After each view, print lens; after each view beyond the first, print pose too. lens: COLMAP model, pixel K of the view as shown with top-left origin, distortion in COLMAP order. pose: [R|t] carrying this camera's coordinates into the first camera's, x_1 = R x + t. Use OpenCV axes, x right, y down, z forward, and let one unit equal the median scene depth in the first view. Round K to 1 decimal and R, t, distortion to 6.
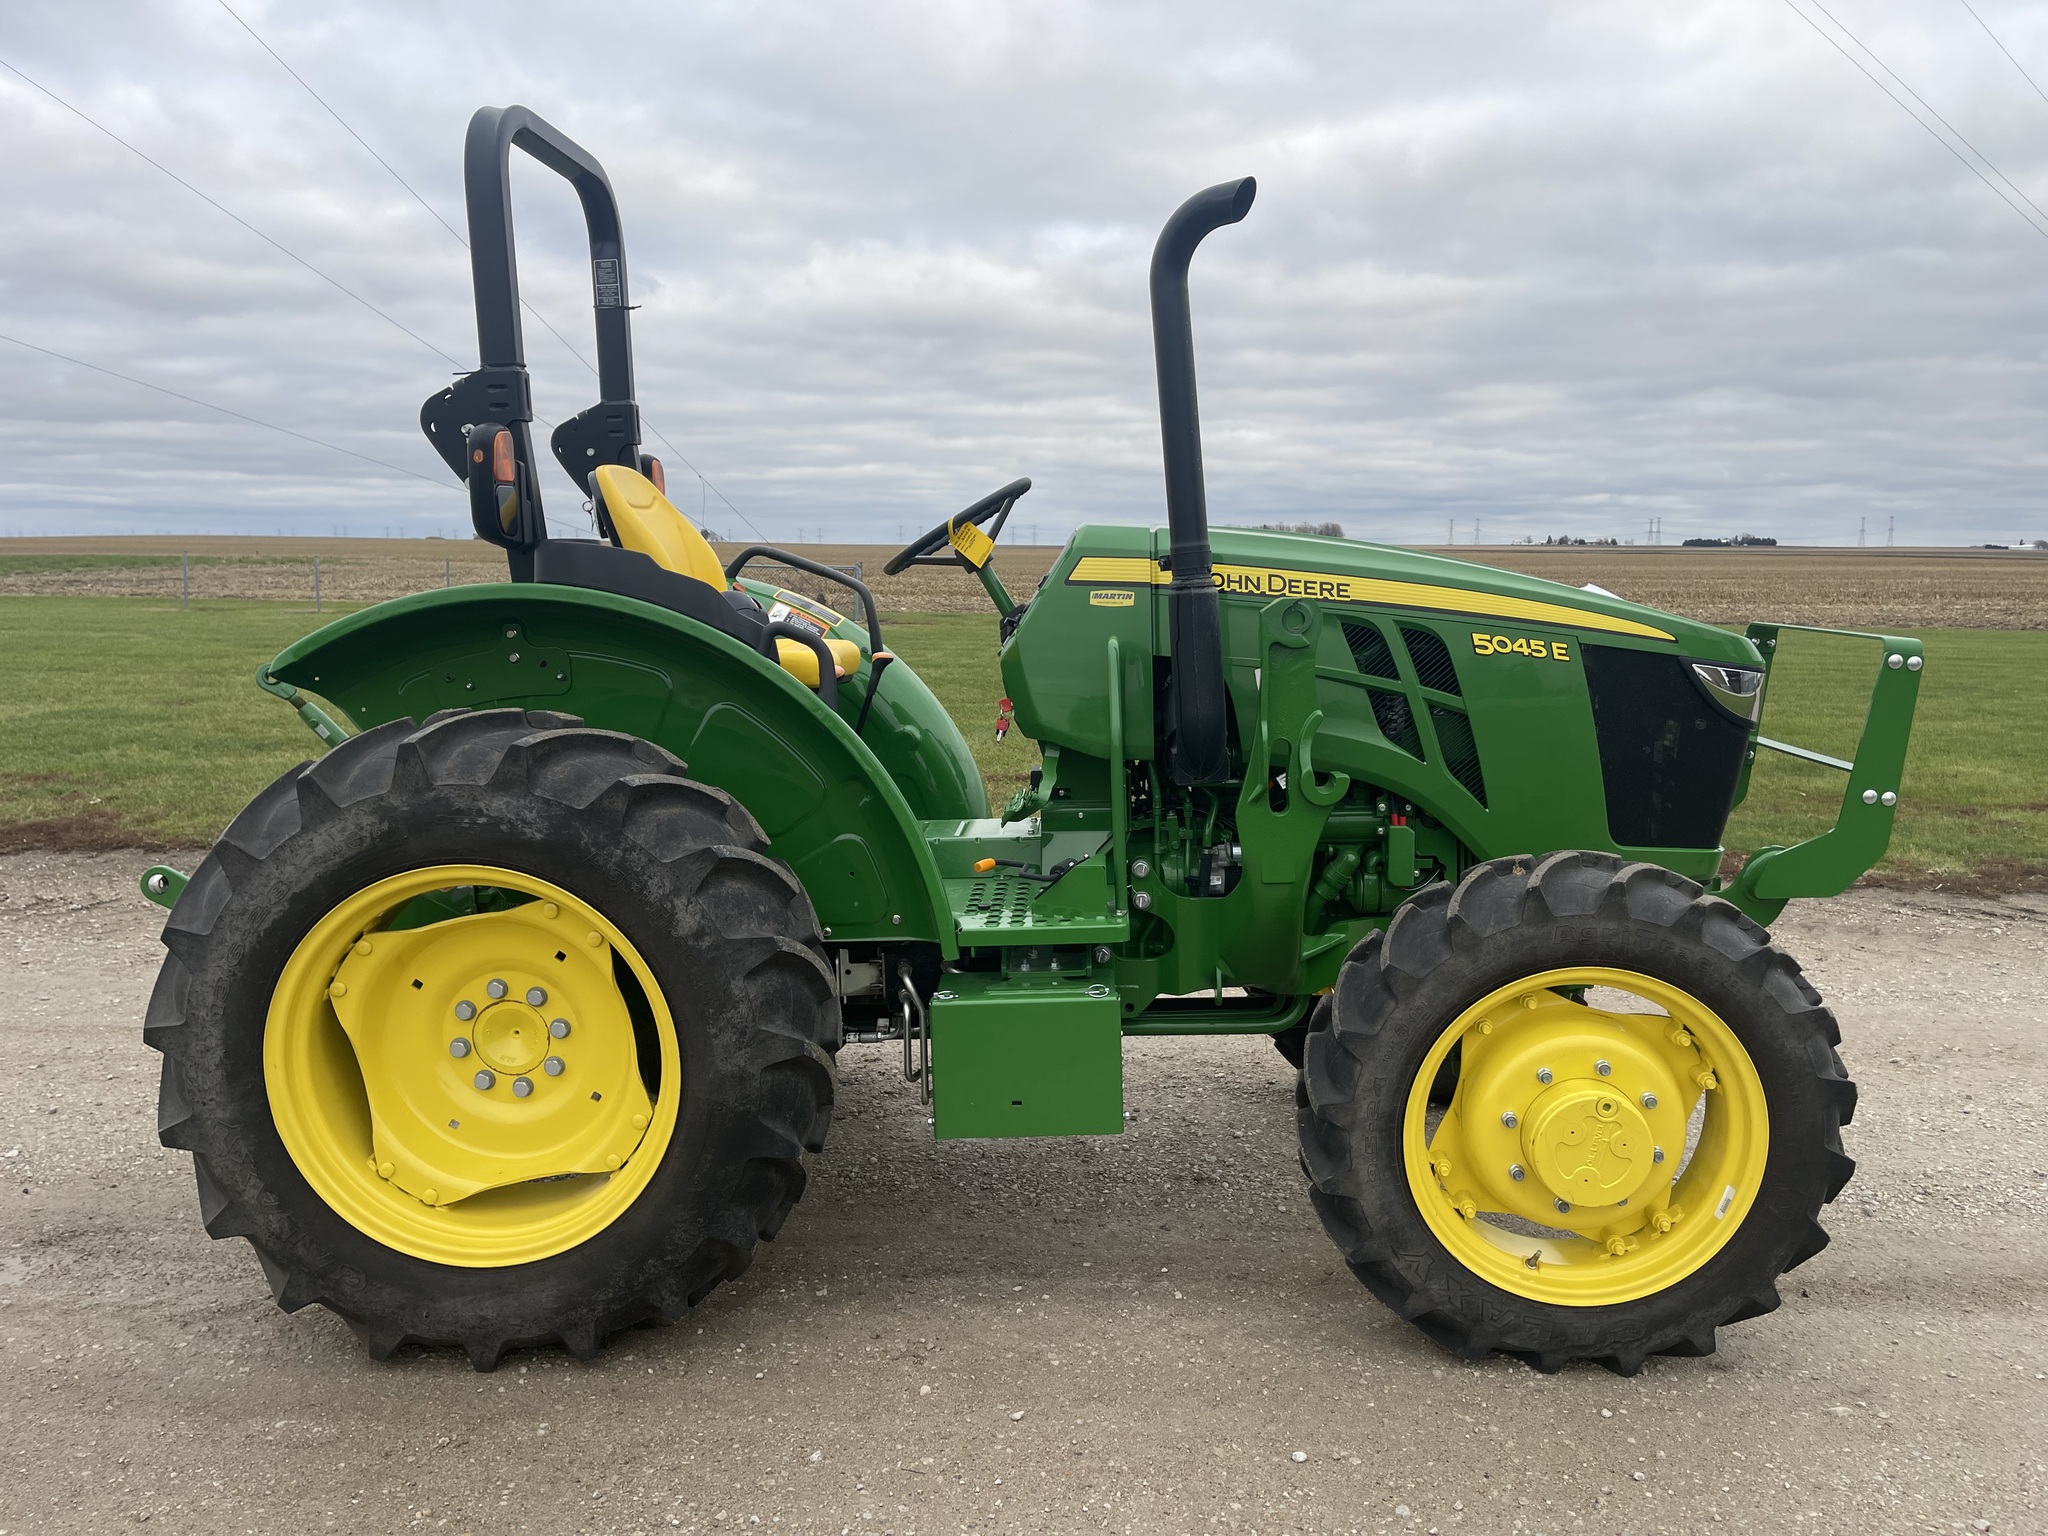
lens RADIAL K [[1541.1, 0, 1046.0], [0, 1541.1, 778.6], [0, 0, 1]] dist [0.075779, -0.101469]
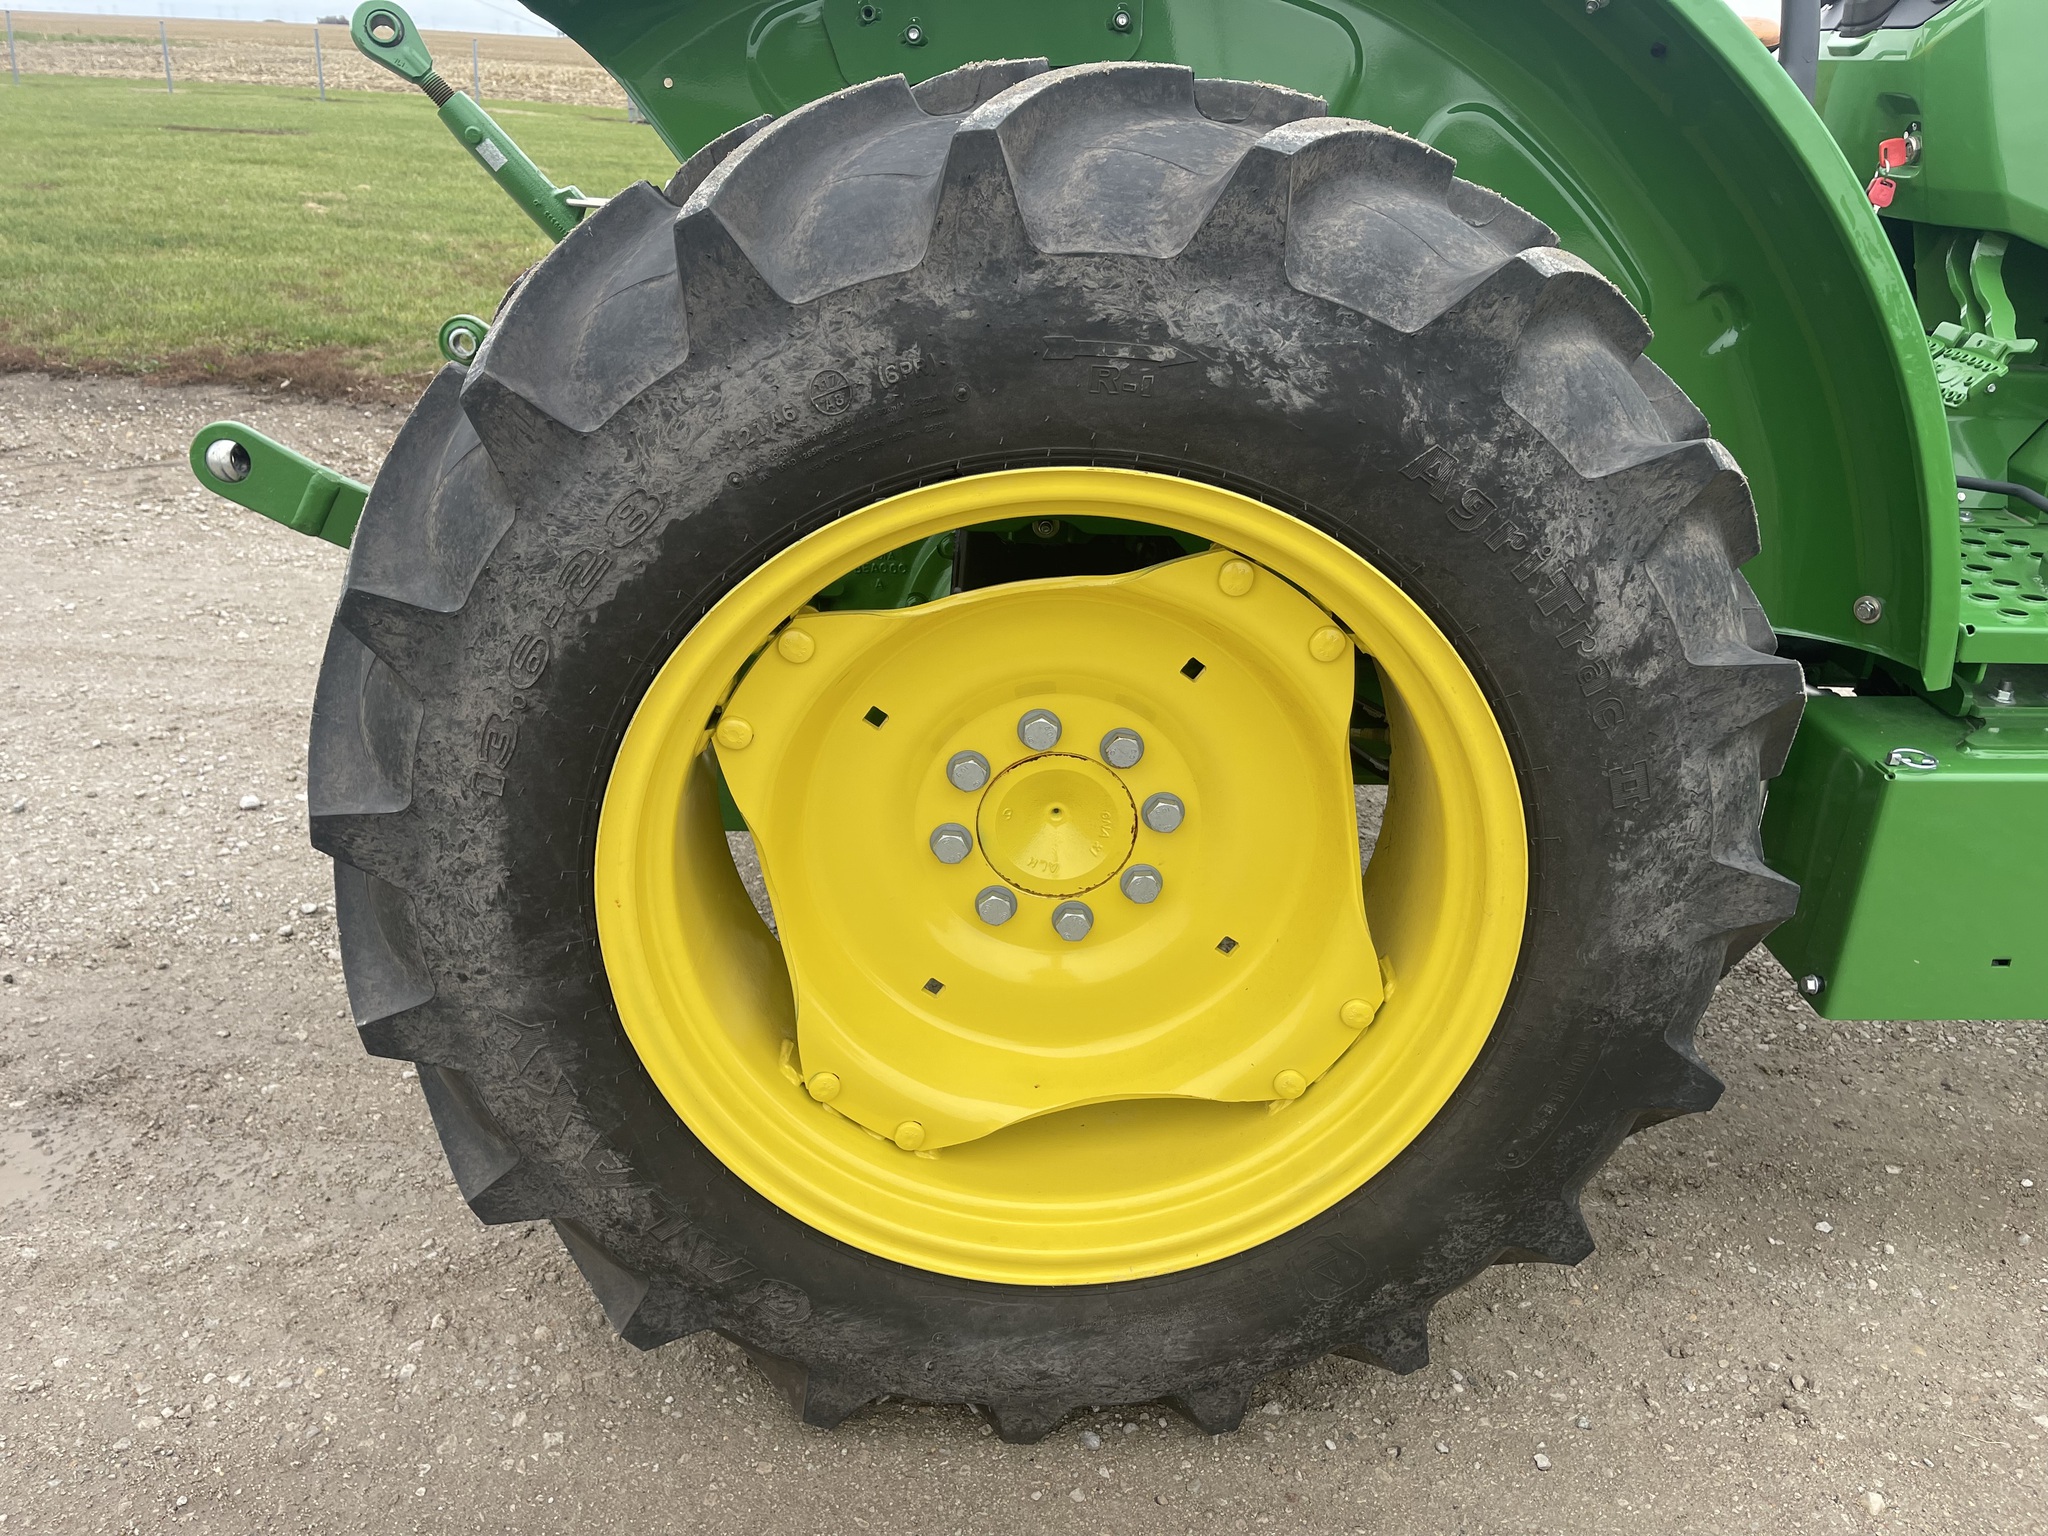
lens RADIAL K [[1541.1, 0, 1031.7], [0, 1541.1, 789.4], [0, 0, 1]] dist [0.075779, -0.101469]
pose [[0.998116, 0.023700, 0.056593, -0.356789], [-0.038642, 0.959286, 0.279780, 0.020794], [-0.047658, -0.281440, 0.958395, 0.512439]]
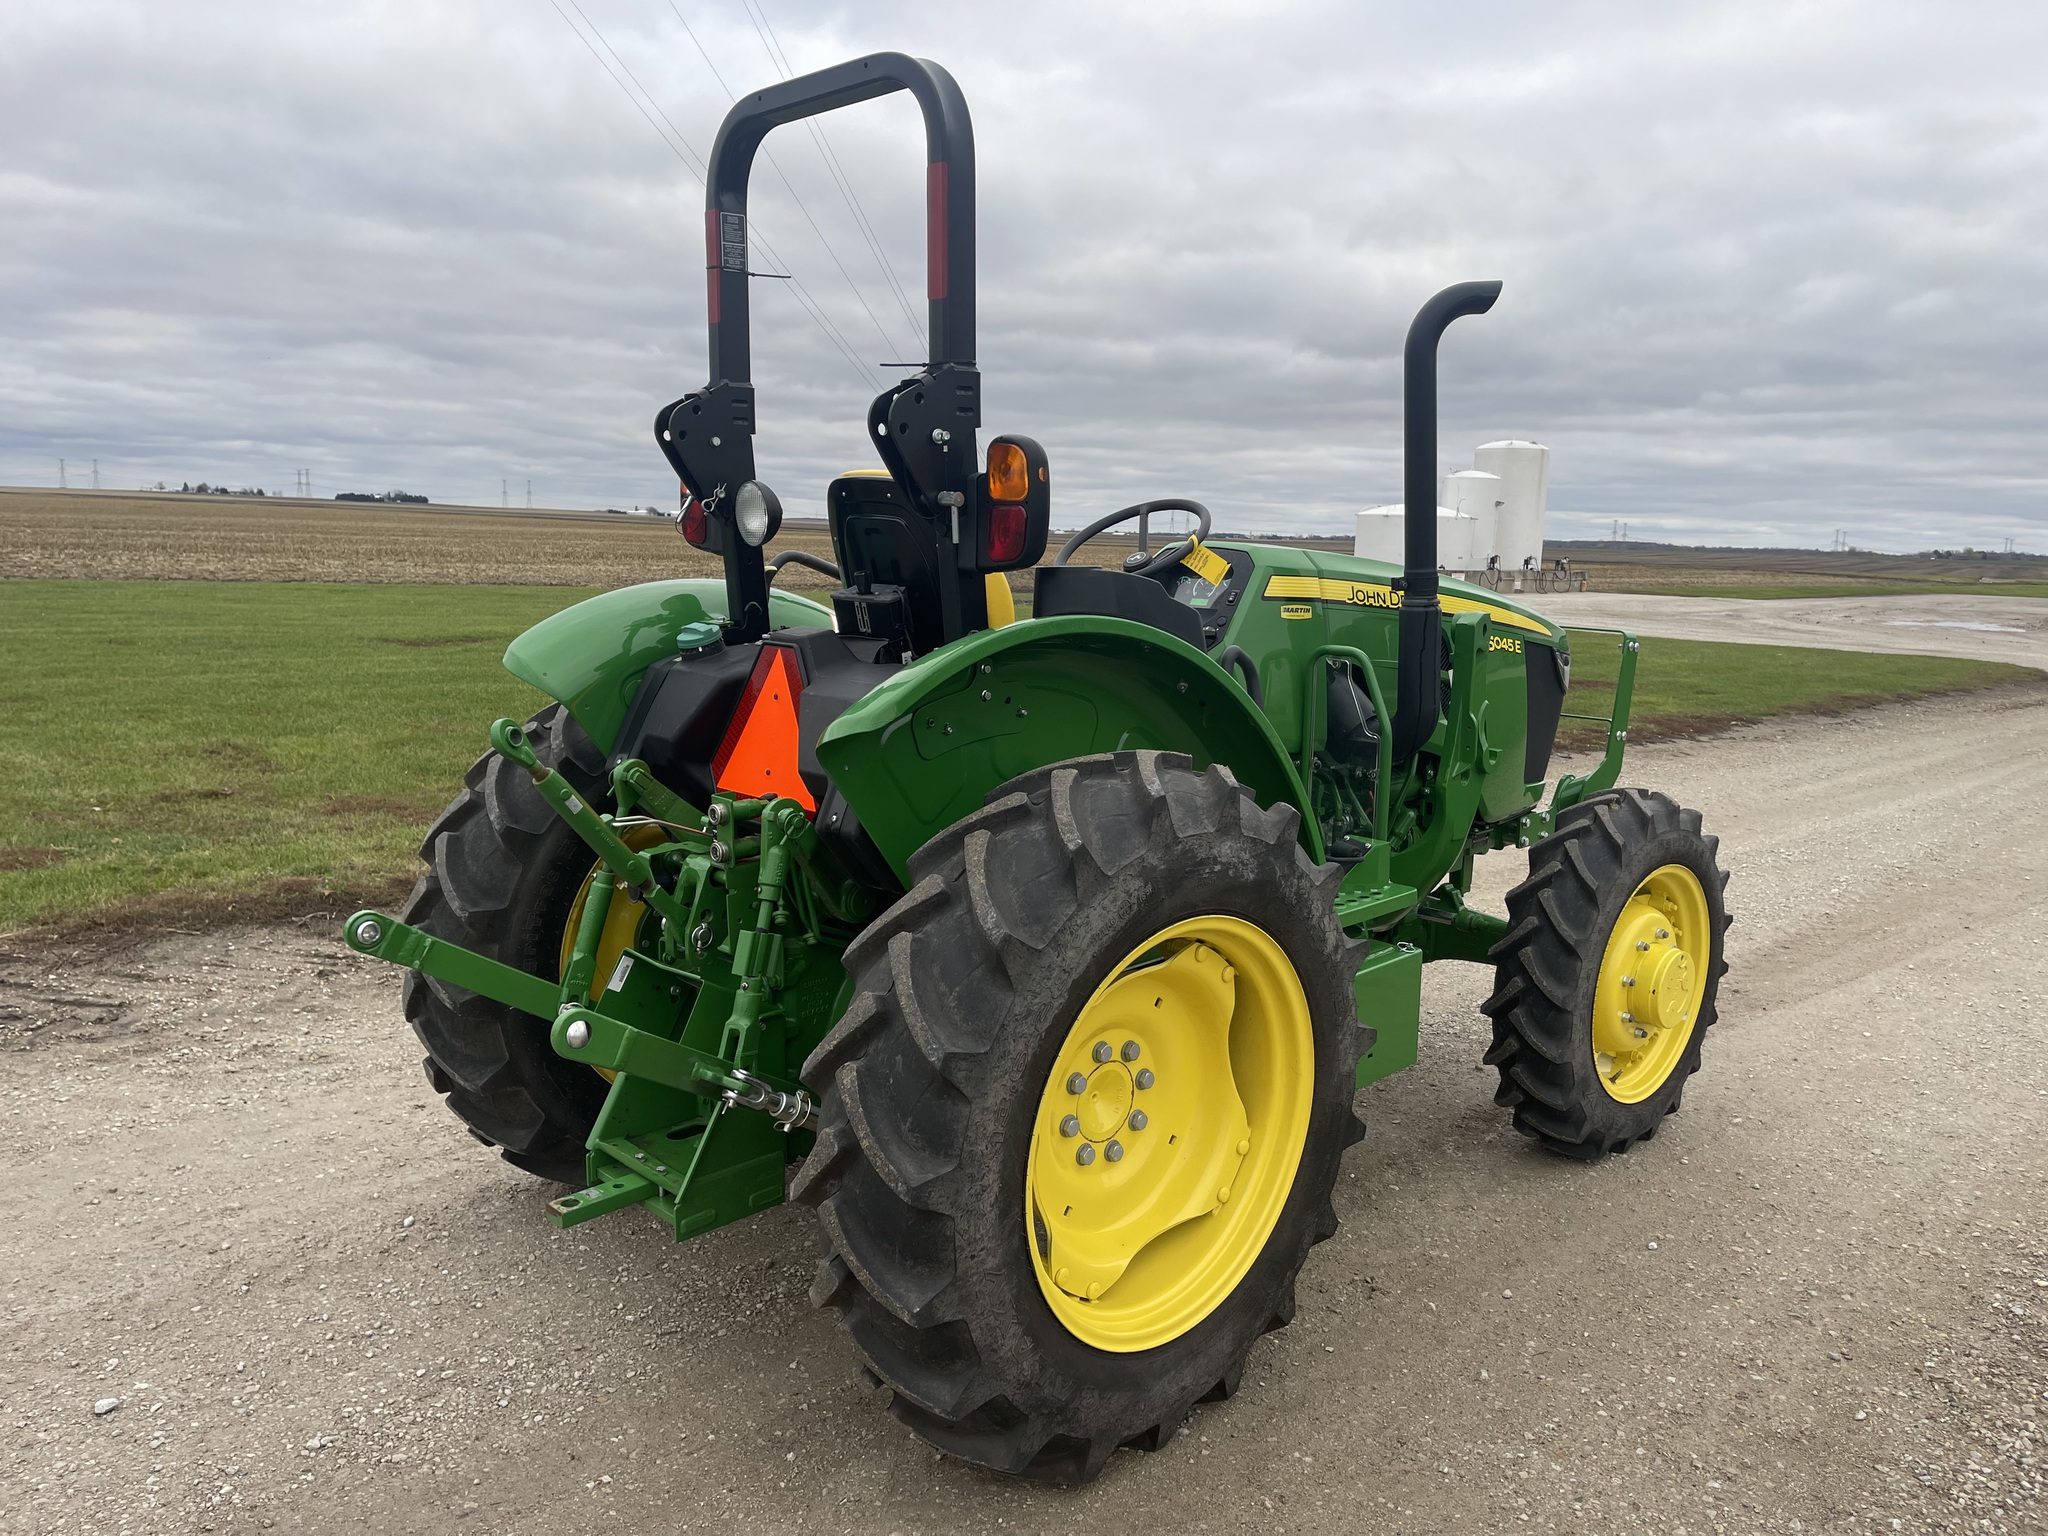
lens RADIAL K [[1541.1, 0, 1012.6], [0, 1541.1, 779.5], [0, 0, 1]] dist [0.075779, -0.101469]
pose [[0.694799, -0.094661, 0.712948, -0.965372], [0.073492, 0.995456, 0.060549, -0.080997], [-0.715440, 0.010326, 0.698598, 0.365148]]
